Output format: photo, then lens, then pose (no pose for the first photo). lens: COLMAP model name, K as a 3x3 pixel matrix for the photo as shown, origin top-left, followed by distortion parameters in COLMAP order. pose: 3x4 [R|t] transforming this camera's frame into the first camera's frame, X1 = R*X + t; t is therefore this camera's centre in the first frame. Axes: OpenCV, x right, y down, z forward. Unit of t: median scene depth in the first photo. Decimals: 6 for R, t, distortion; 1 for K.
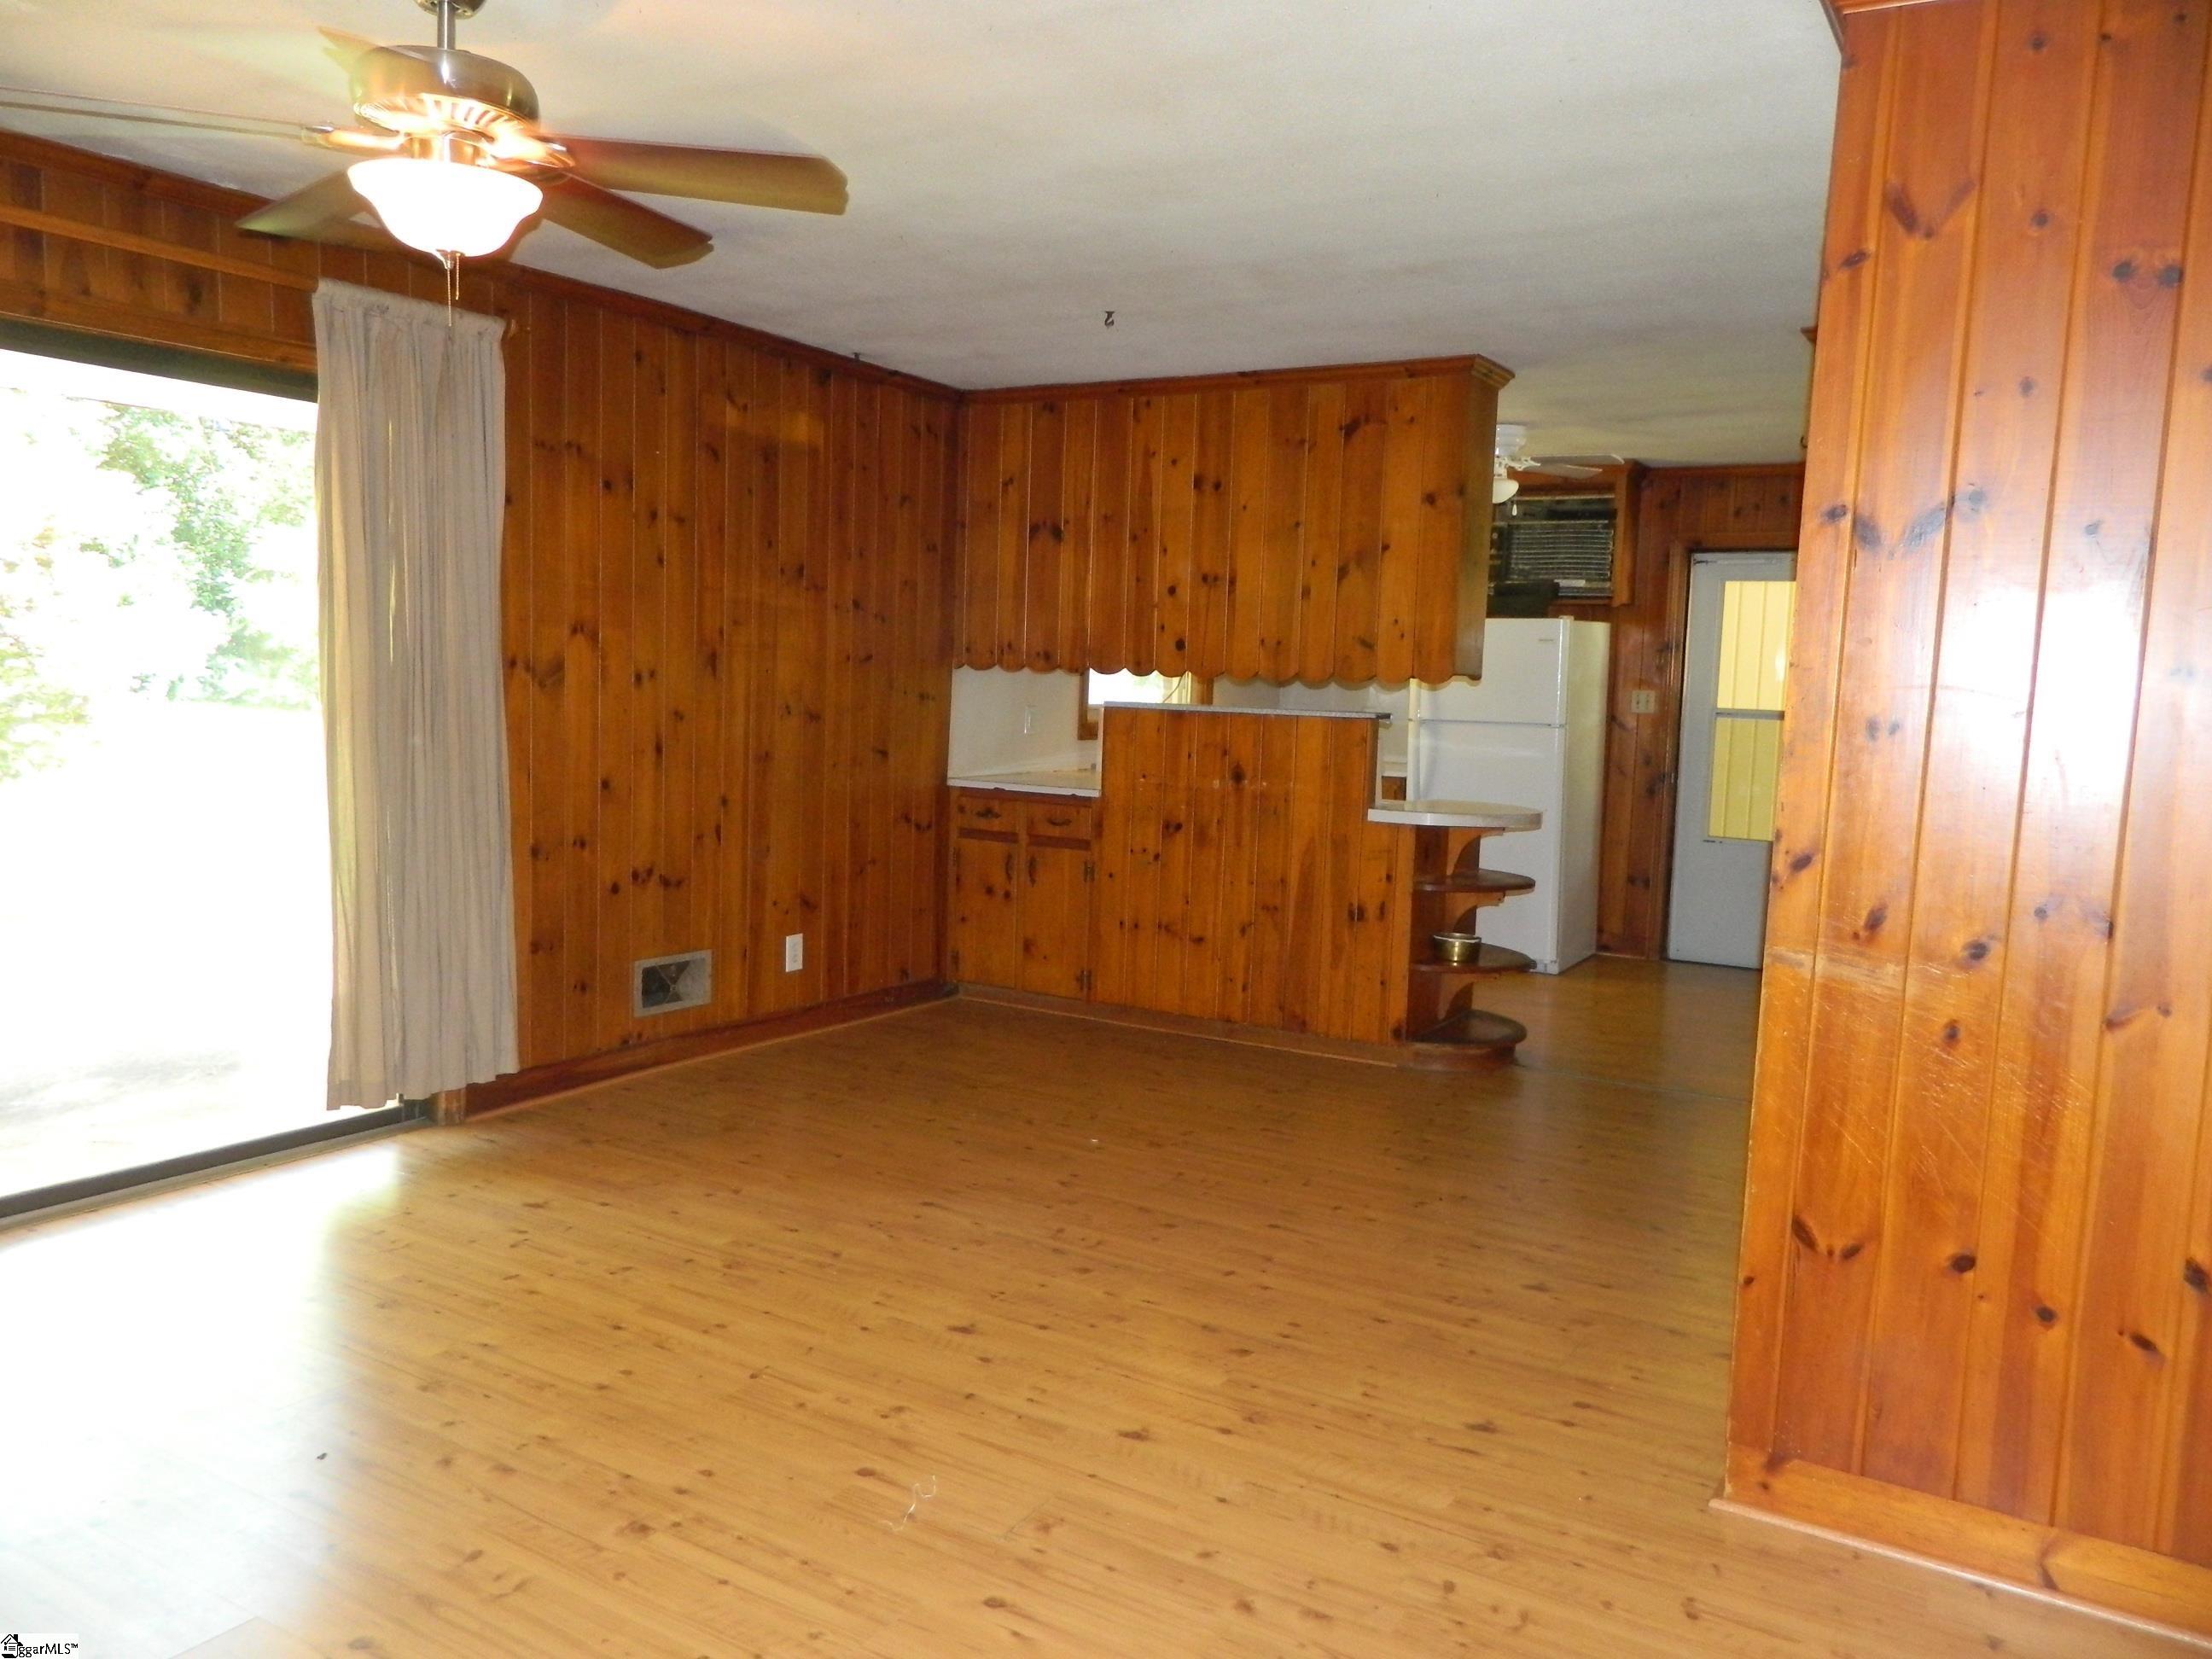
lens RADIAL K [[1694.4, 0, 1106.0], [0, 1694.4, 829.5], [0, 0, 1]] dist [0.054341, 0.000755]
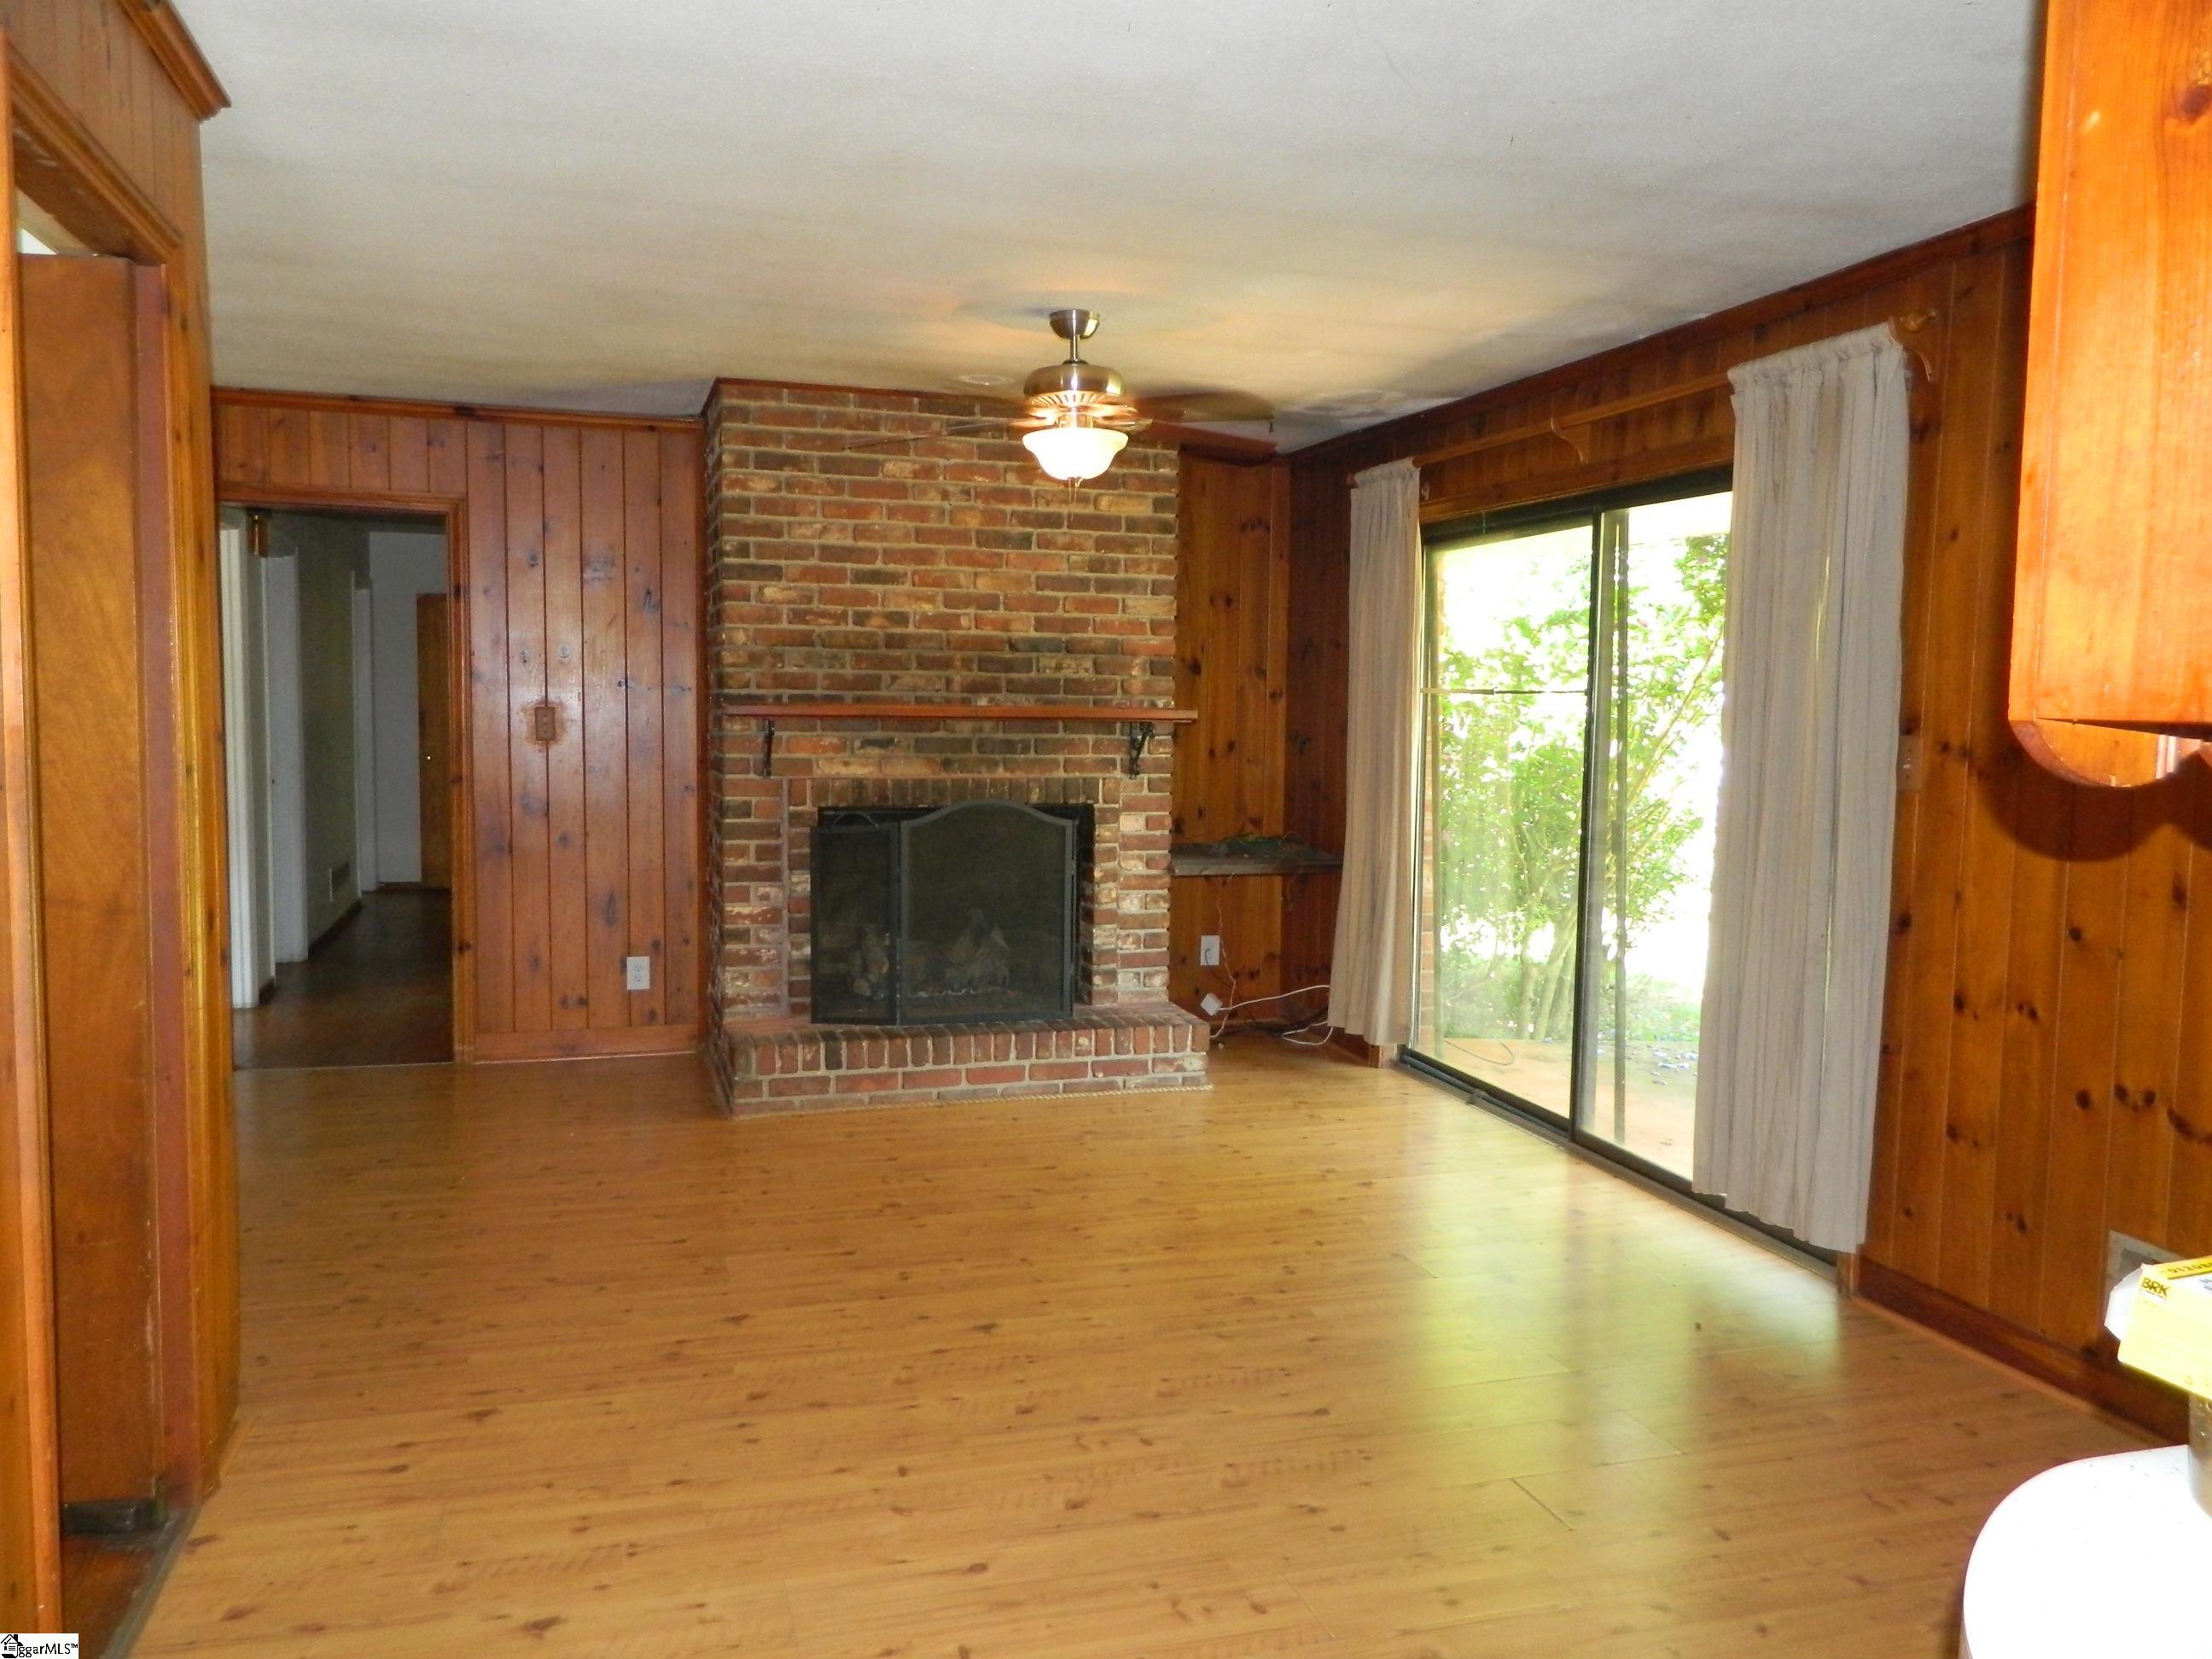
lens RADIAL K [[1694.4, 0, 1106.0], [0, 1694.4, 829.5], [0, 0, 1]] dist [0.054341, 0.000755]
pose [[-0.677961, 0.013109, -0.734981, 0.652418], [-0.105472, 0.987761, 0.114908, -0.151029], [0.727492, 0.155423, -0.668281, 1.718834]]
